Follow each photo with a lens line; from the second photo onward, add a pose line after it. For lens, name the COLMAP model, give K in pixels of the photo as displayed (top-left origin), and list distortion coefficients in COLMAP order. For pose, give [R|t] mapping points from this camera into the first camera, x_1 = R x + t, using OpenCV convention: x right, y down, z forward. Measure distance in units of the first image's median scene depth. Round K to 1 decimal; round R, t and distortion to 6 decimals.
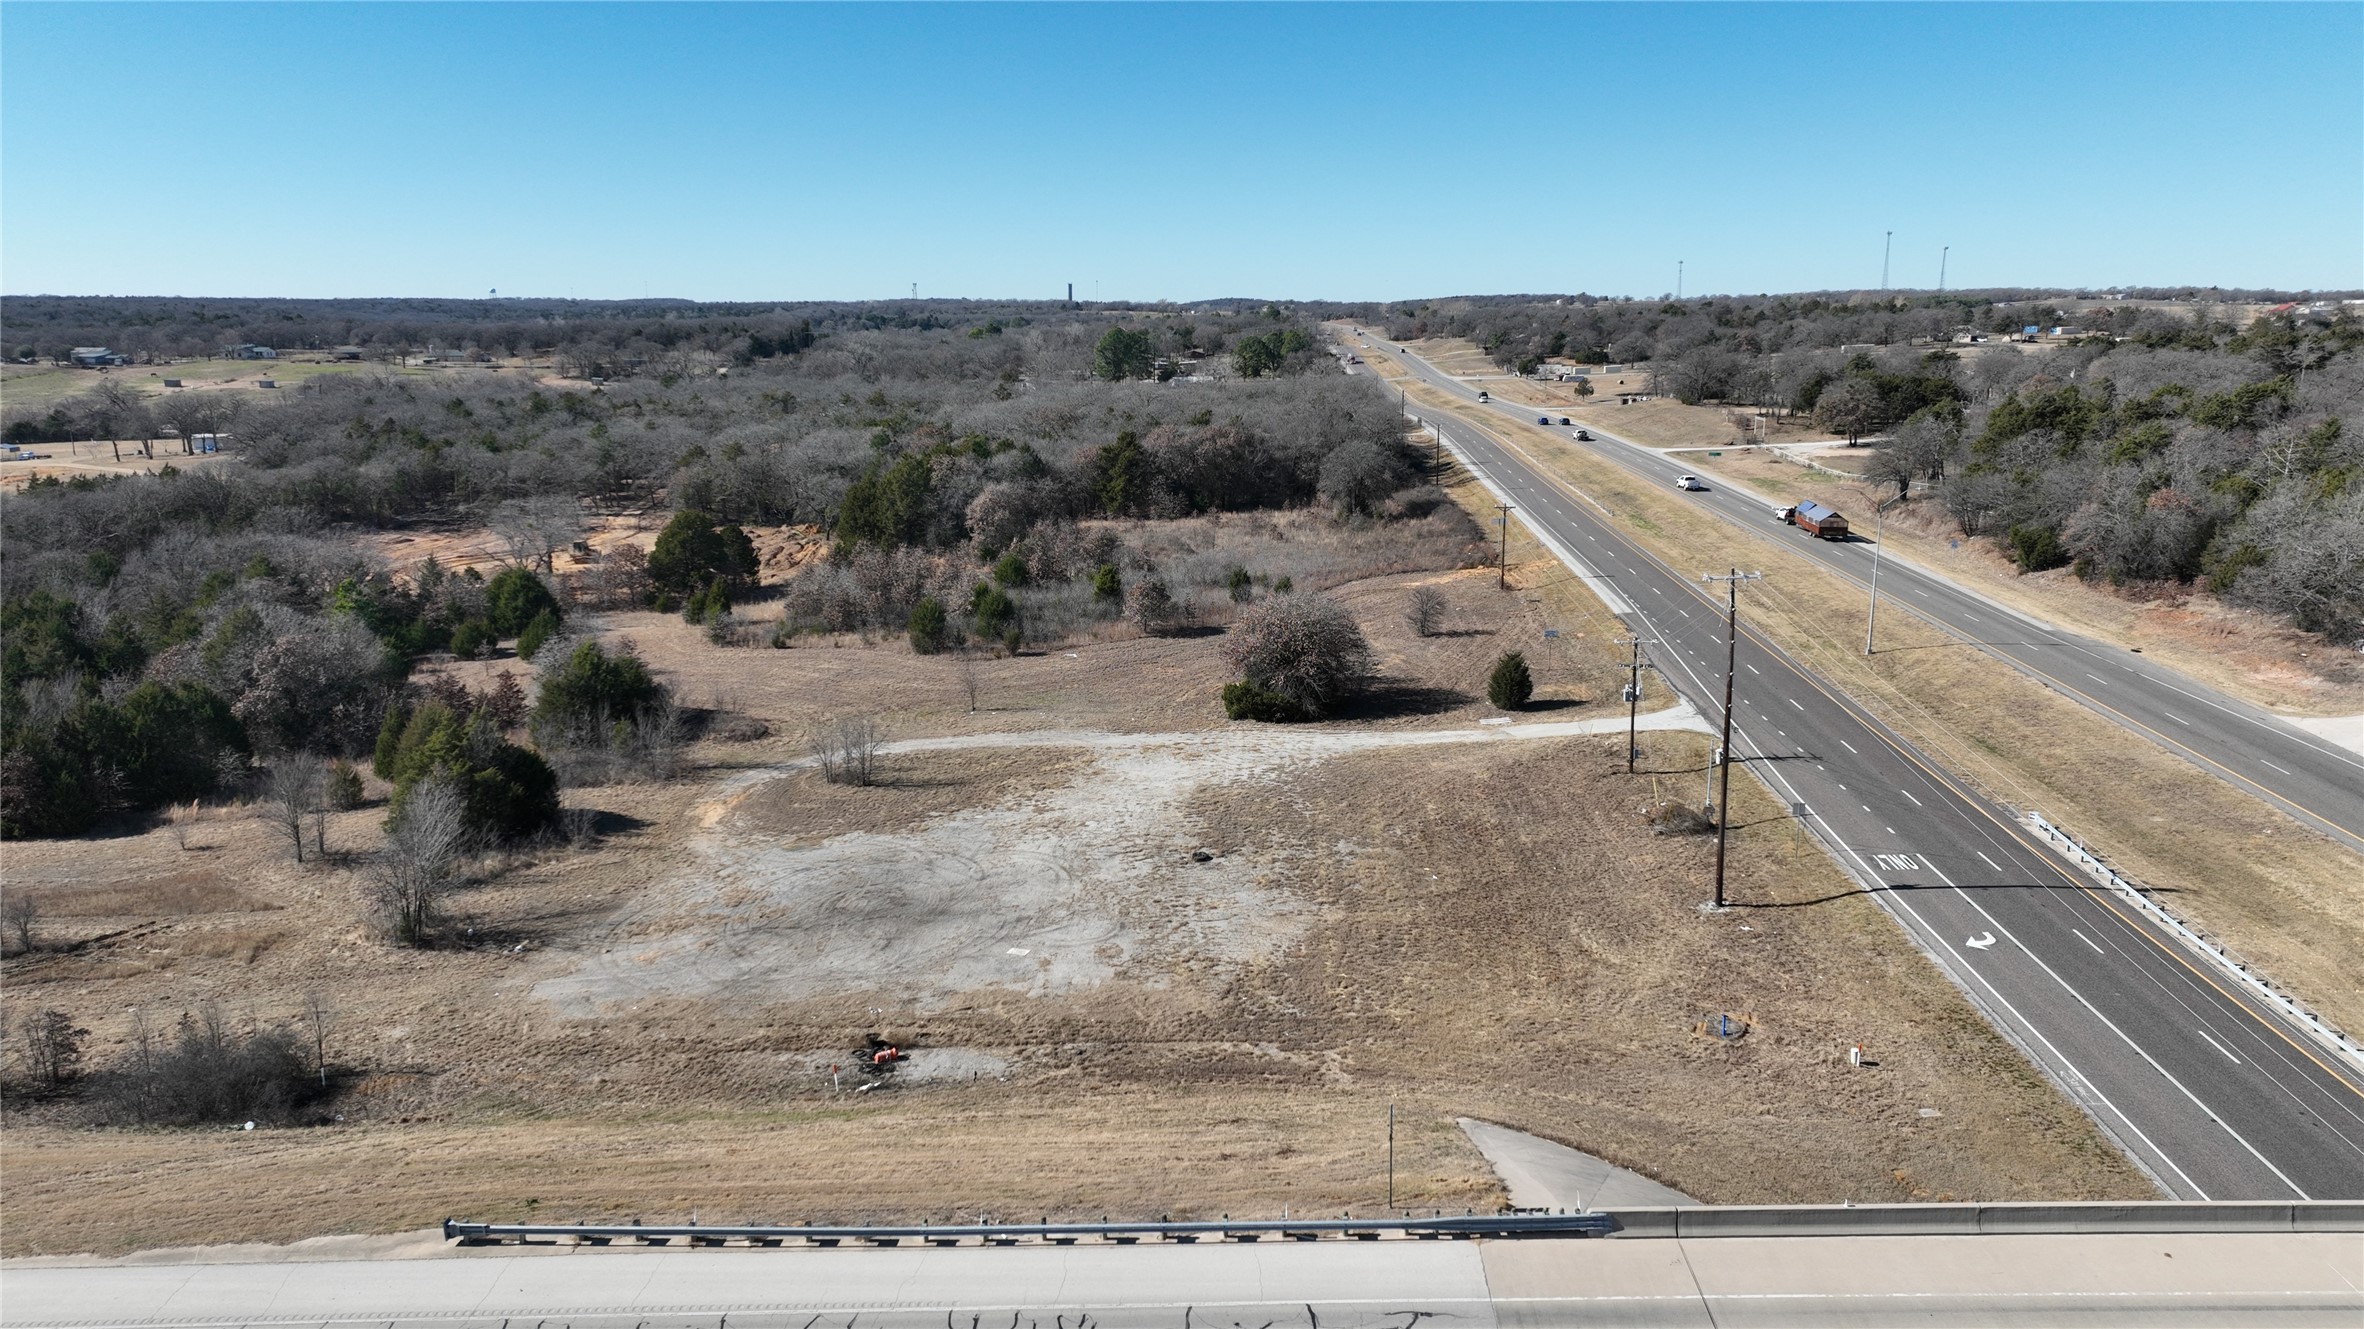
lens RADIAL K [[1657.5, 0, 1188.0], [0, 1657.5, 664.6], [0, 0, 1]] dist [0.005573, 0.006470]
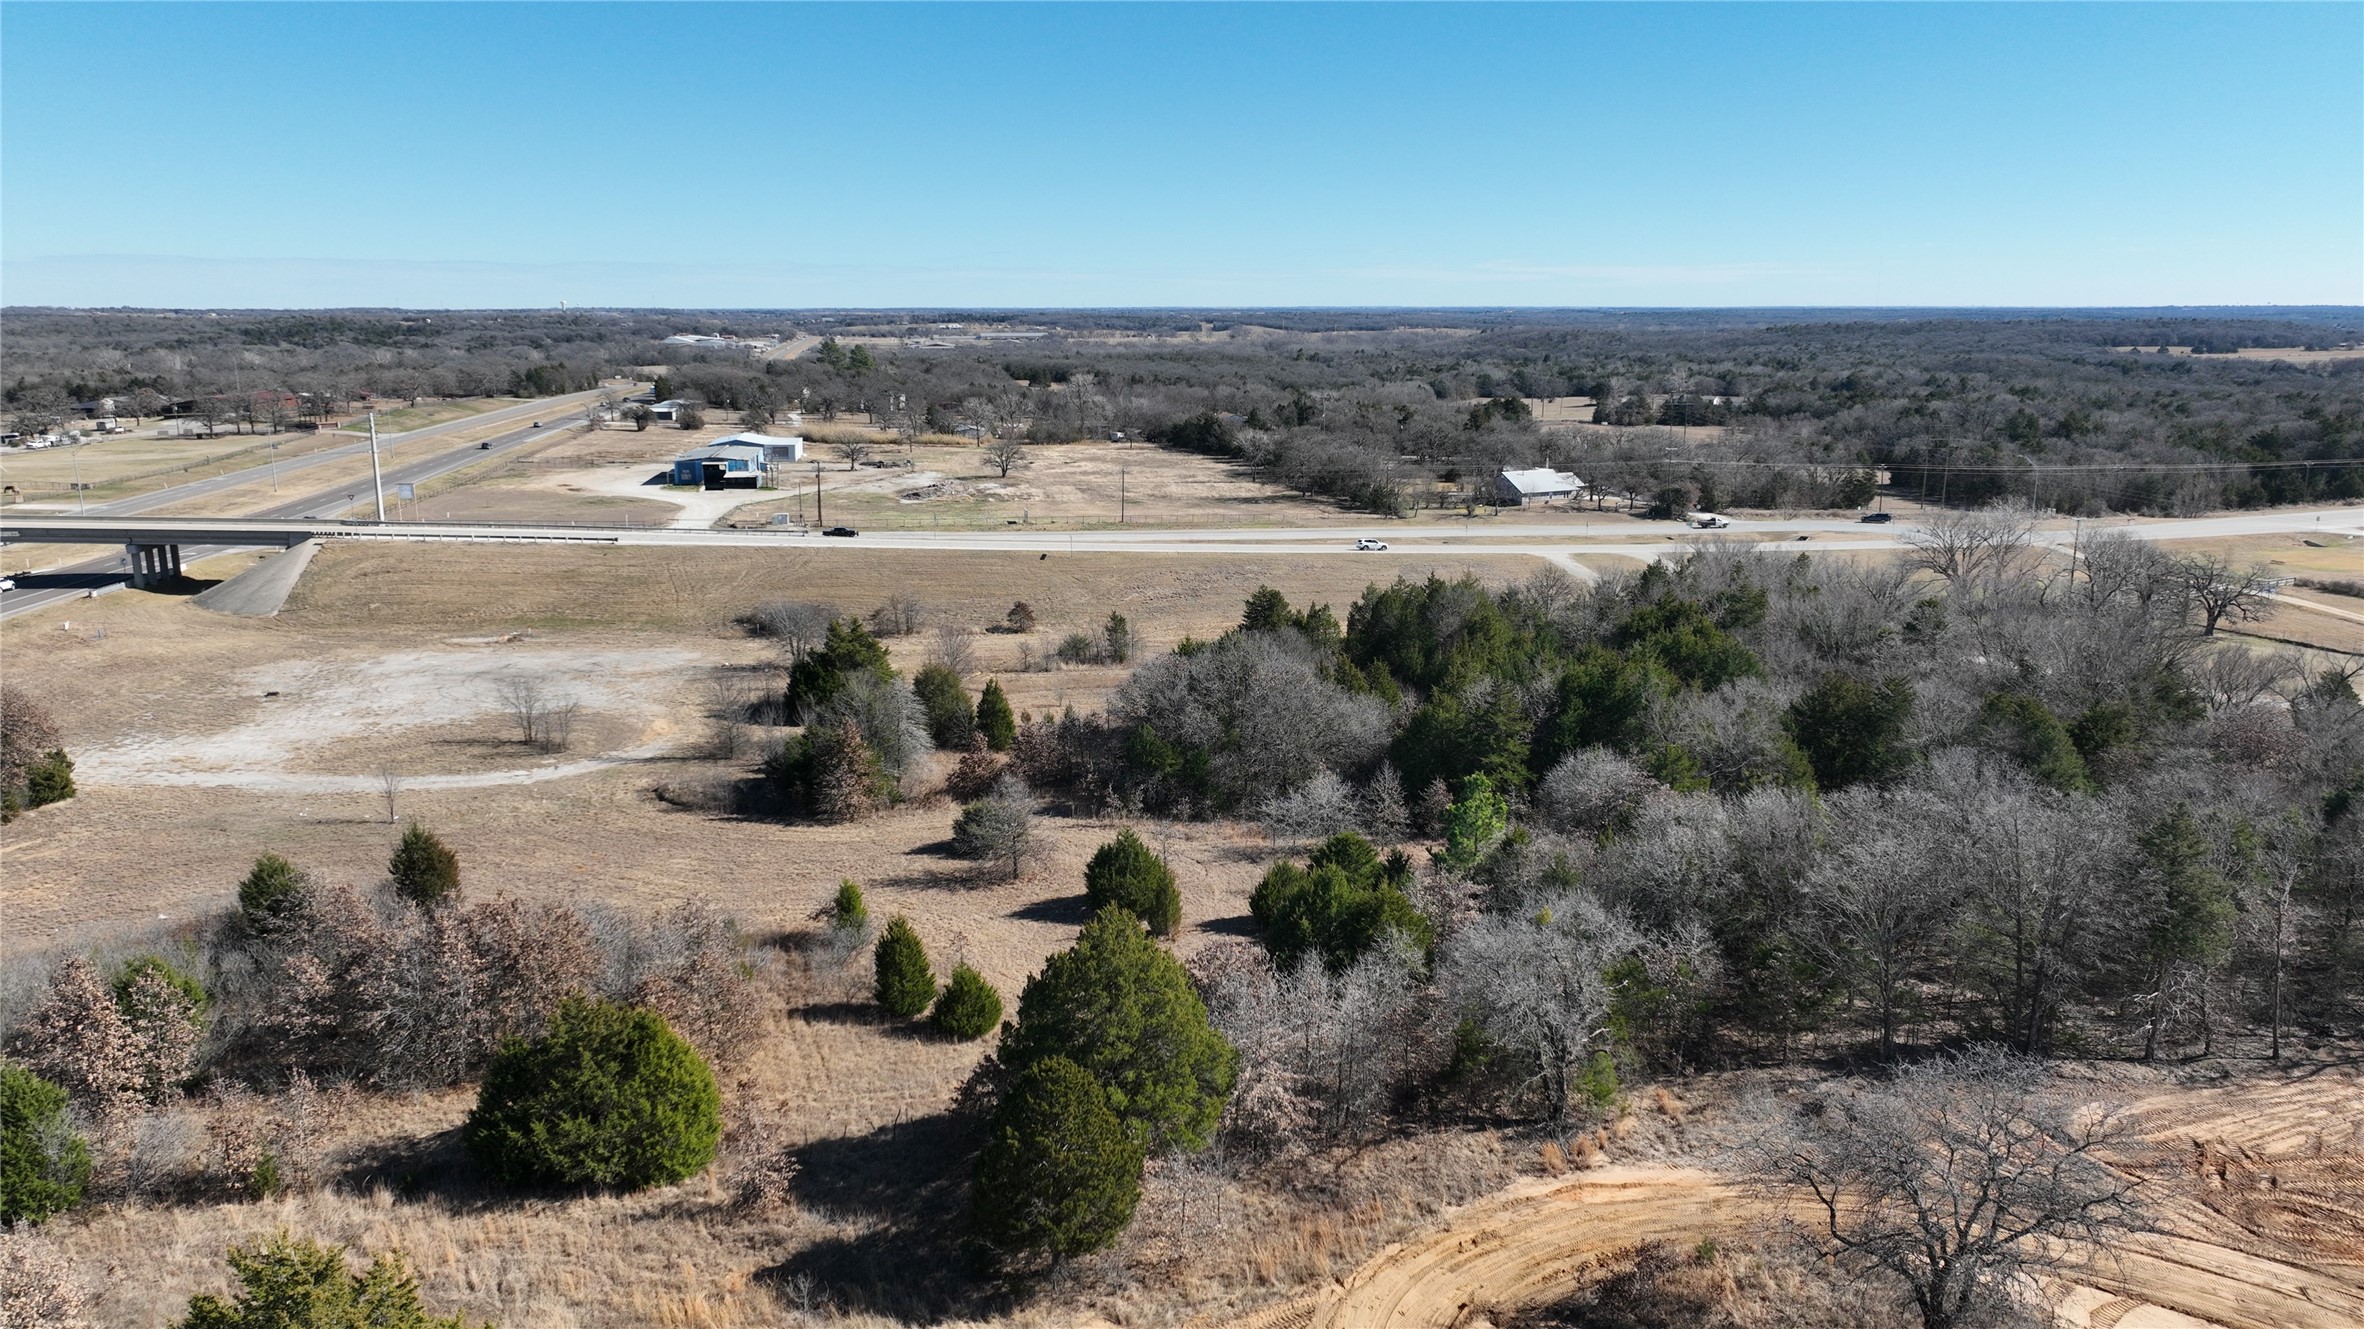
lens RADIAL K [[1657.5, 0, 1184.6], [0, 1657.5, 670.3], [0, 0, 1]] dist [0.005573, 0.006470]
pose [[-0.978632, 0.047916, -0.199956, -0.402321], [-0.039964, 0.909598, 0.413564, -0.443319], [0.201696, 0.412718, -0.888247, 2.046422]]
